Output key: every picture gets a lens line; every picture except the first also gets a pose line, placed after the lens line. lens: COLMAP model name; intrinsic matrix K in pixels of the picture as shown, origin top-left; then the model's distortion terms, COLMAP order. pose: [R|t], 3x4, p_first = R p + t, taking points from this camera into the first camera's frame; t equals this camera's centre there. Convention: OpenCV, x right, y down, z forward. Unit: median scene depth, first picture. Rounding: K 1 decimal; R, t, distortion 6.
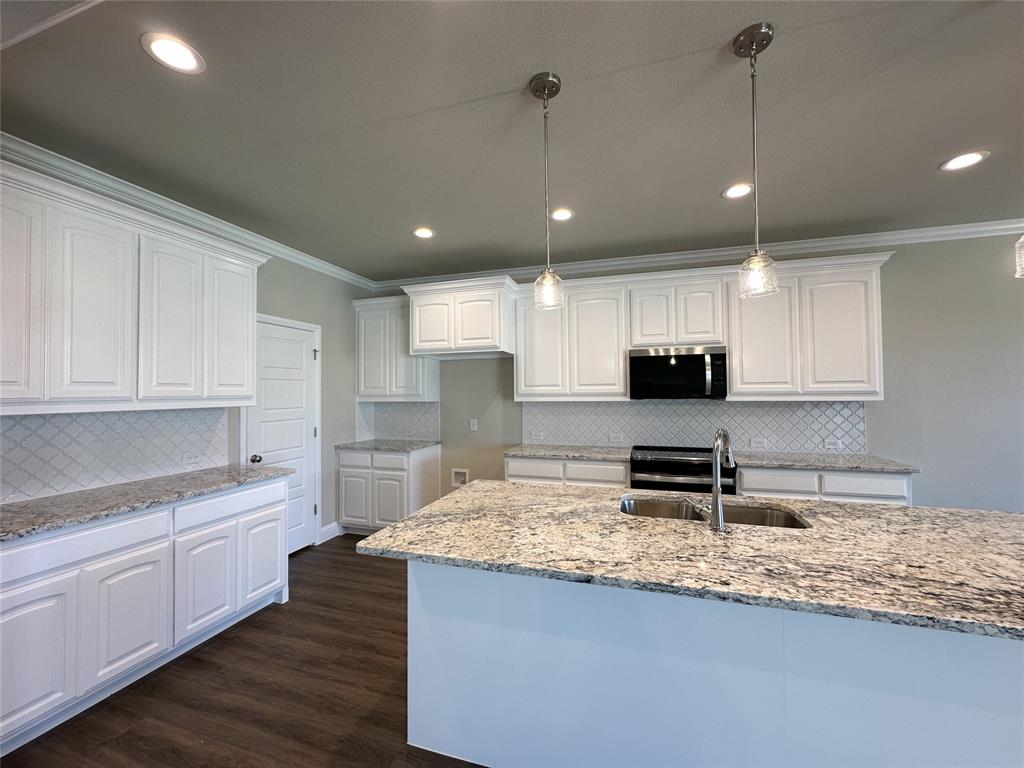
lens RADIAL K [[410.4, 0, 512.6], [0, 410.4, 383.1], [0, 0, 1]] dist [-0.005344, 0.001621]
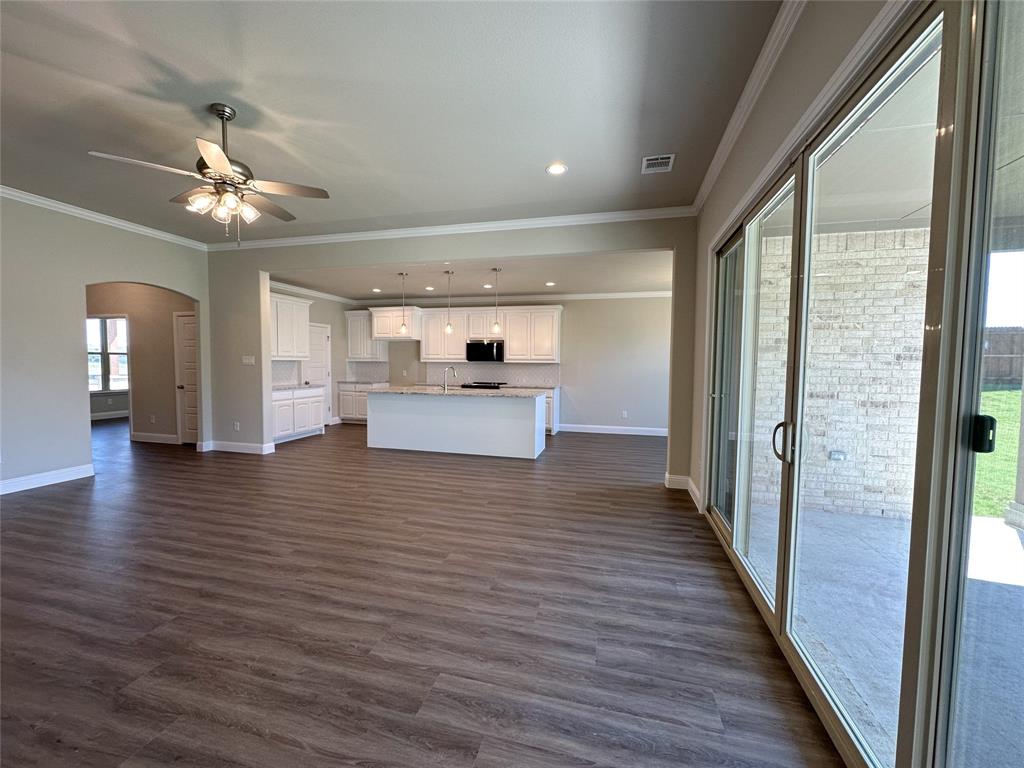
lens RADIAL K [[410.4, 0, 512.9], [0, 410.4, 382.1], [0, 0, 1]] dist [-0.005344, 0.001621]
pose [[0.998693, 0.015098, 0.048827, 0.423858], [-0.018500, 0.997376, 0.069990, -0.009870], [-0.047642, -0.070801, 0.996352, -1.321878]]
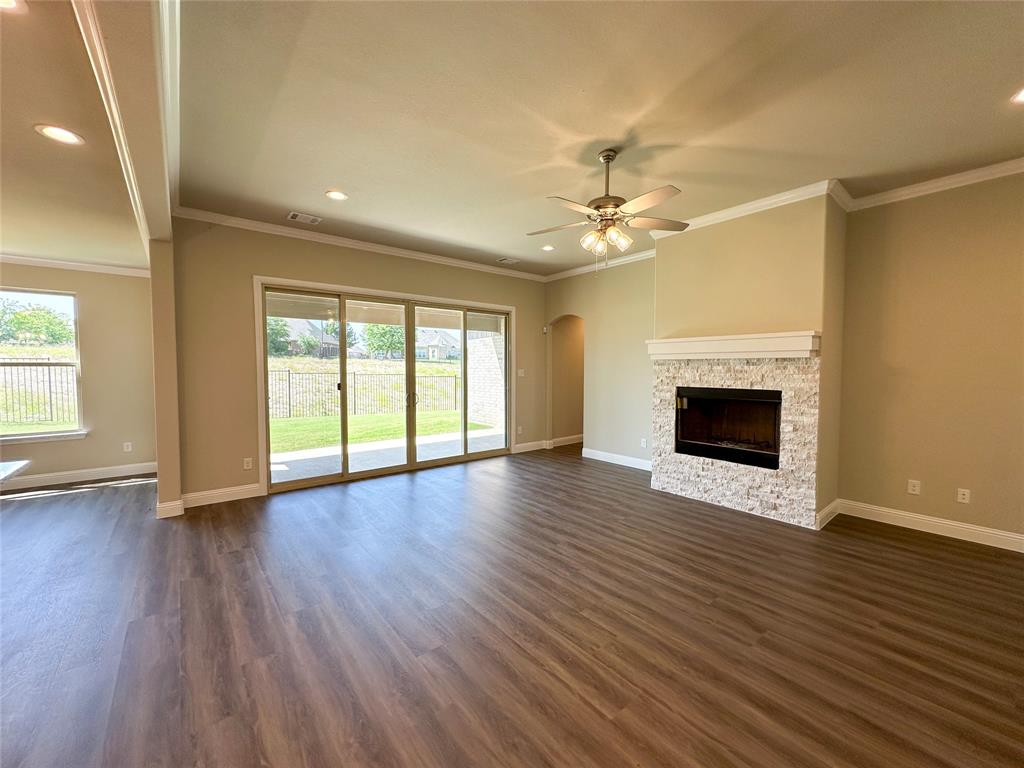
lens RADIAL K [[410.4, 0, 514.3], [0, 410.4, 383.8], [0, 0, 1]] dist [-0.005344, 0.001621]
pose [[-0.833984, -0.015616, 0.551567, -0.379197], [-0.007593, 0.999830, 0.016827, 0.011978], [-0.551736, 0.009845, -0.833961, 0.281690]]
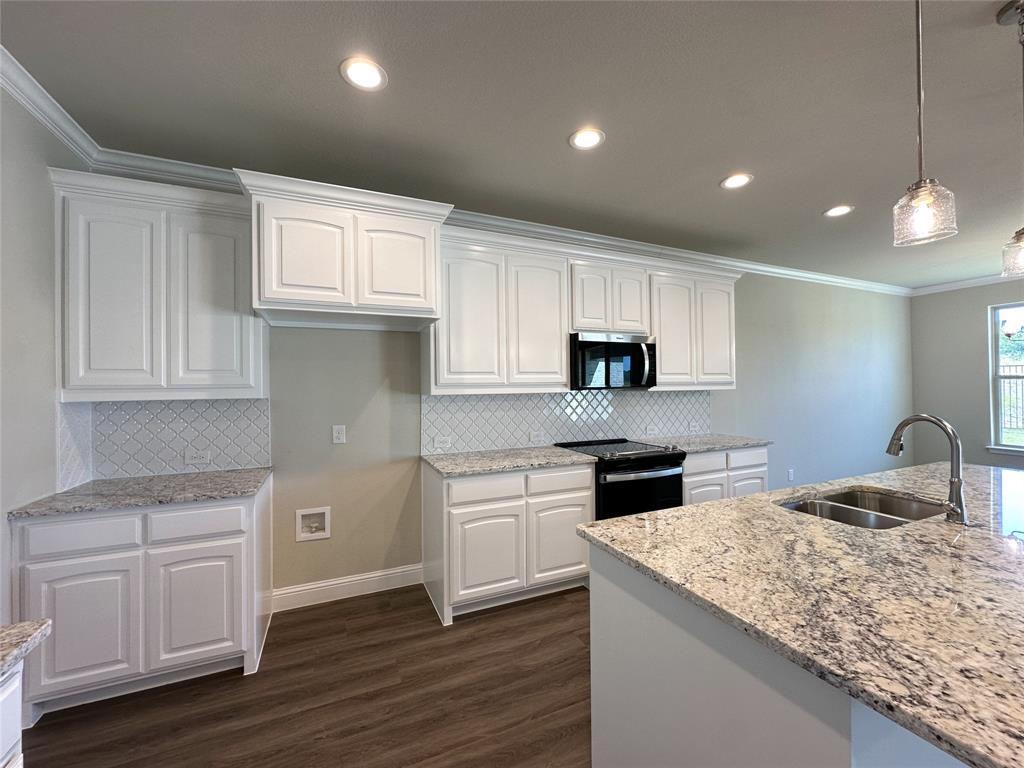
lens RADIAL K [[410.4, 0, 512.0], [0, 410.4, 383.3], [0, 0, 1]] dist [-0.005344, 0.001621]
pose [[0.750030, 0.004454, 0.661388, -0.373924], [-0.011440, 0.999915, 0.006239, 0.020569], [-0.661304, -0.012246, 0.750018, 0.427596]]
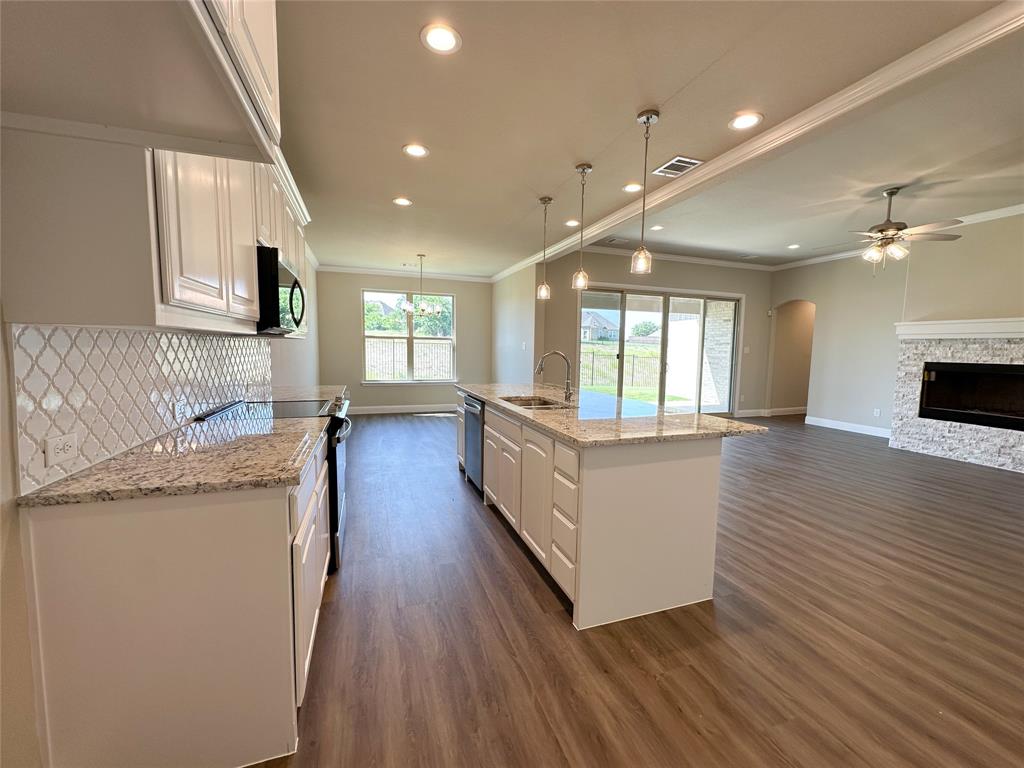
lens RADIAL K [[410.4, 0, 514.7], [0, 410.4, 383.9], [0, 0, 1]] dist [-0.005344, 0.001621]
pose [[-0.599298, -0.074450, 0.797057, -0.397764], [-0.031626, 0.997091, 0.069354, 0.061619], [-0.799901, 0.016356, -0.599909, 1.046400]]
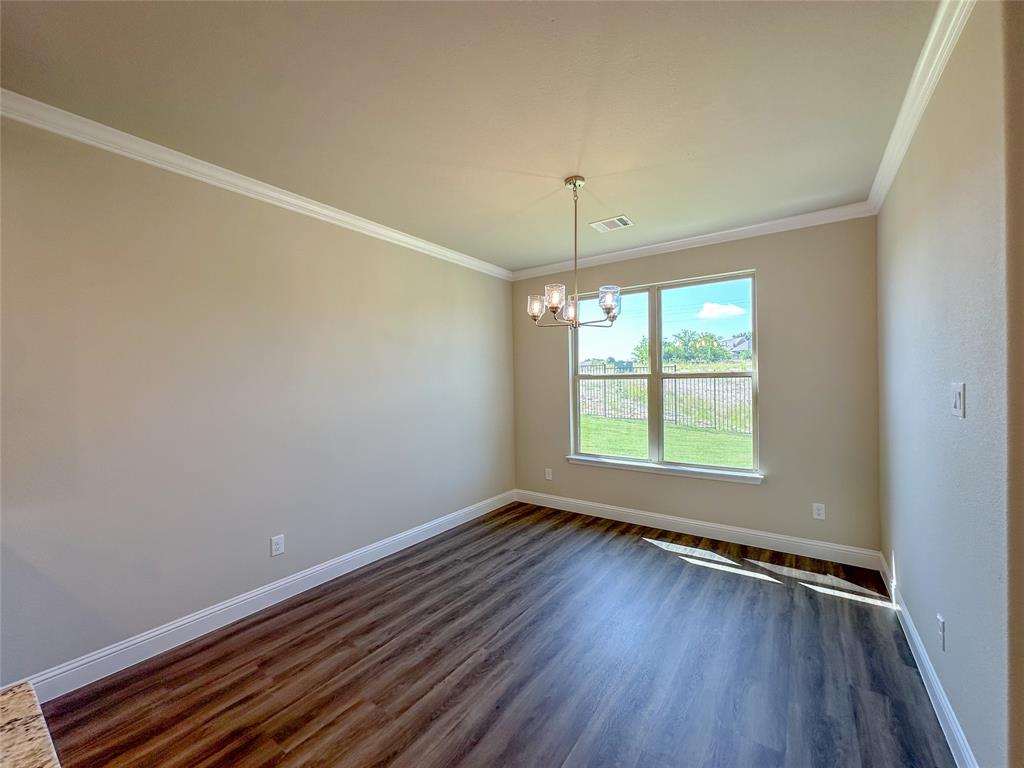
lens RADIAL K [[410.4, 0, 515.9], [0, 410.4, 391.9], [0, 0, 1]] dist [-0.005344, 0.001621]
pose [[0.302193, -0.019703, 0.953043, 0.558601], [-0.004949, 0.999740, 0.022238, 0.005988], [-0.953234, -0.011437, 0.302017, 0.177932]]
